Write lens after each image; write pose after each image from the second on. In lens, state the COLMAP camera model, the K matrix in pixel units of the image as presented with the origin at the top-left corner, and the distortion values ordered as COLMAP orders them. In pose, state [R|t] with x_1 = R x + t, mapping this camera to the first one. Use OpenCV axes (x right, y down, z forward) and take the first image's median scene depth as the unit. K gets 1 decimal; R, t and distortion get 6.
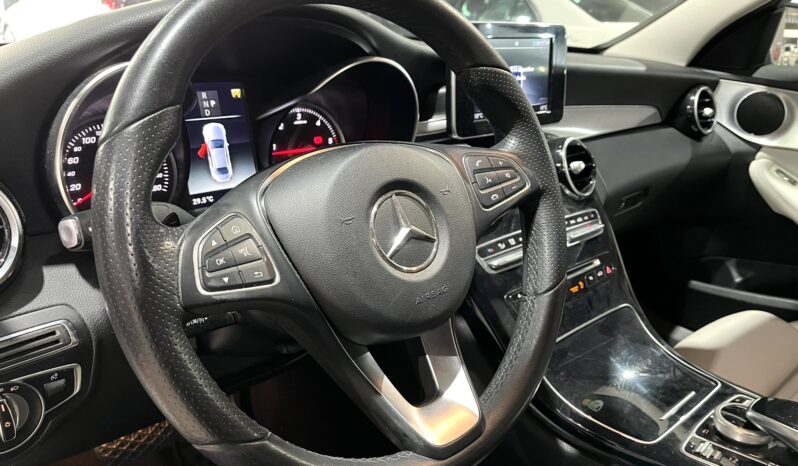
lens RADIAL K [[615.7, 0, 401.0], [0, 615.7, 228.5], [0, 0, 1]] dist [0.042777, -0.064970]
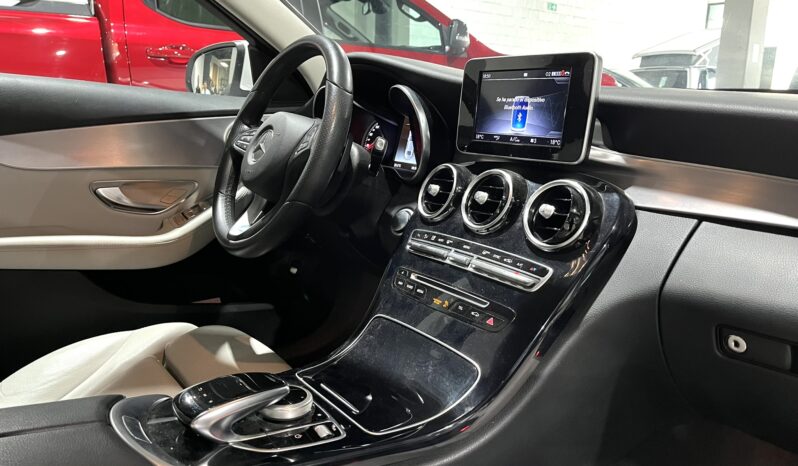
lens RADIAL K [[615.7, 0, 395.8], [0, 615.7, 232.1], [0, 0, 1]] dist [0.042777, -0.064970]
pose [[-0.111066, 0.172116, -0.978795, 1.614476], [-0.339602, 0.919029, 0.200142, -0.241322], [0.933989, 0.354630, -0.043622, 1.188119]]
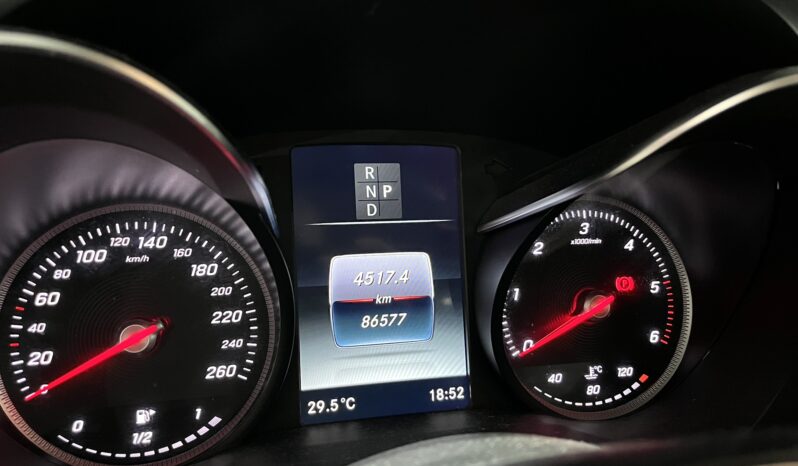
lens RADIAL K [[615.7, 0, 403.4], [0, 615.7, 234.3], [0, 0, 1]] dist [0.042777, -0.064970]
pose [[0.878732, 0.075425, -0.471319, -0.081691], [-0.141702, 0.984142, -0.106699, -0.129804], [0.455797, 0.160546, 0.875485, 0.642827]]
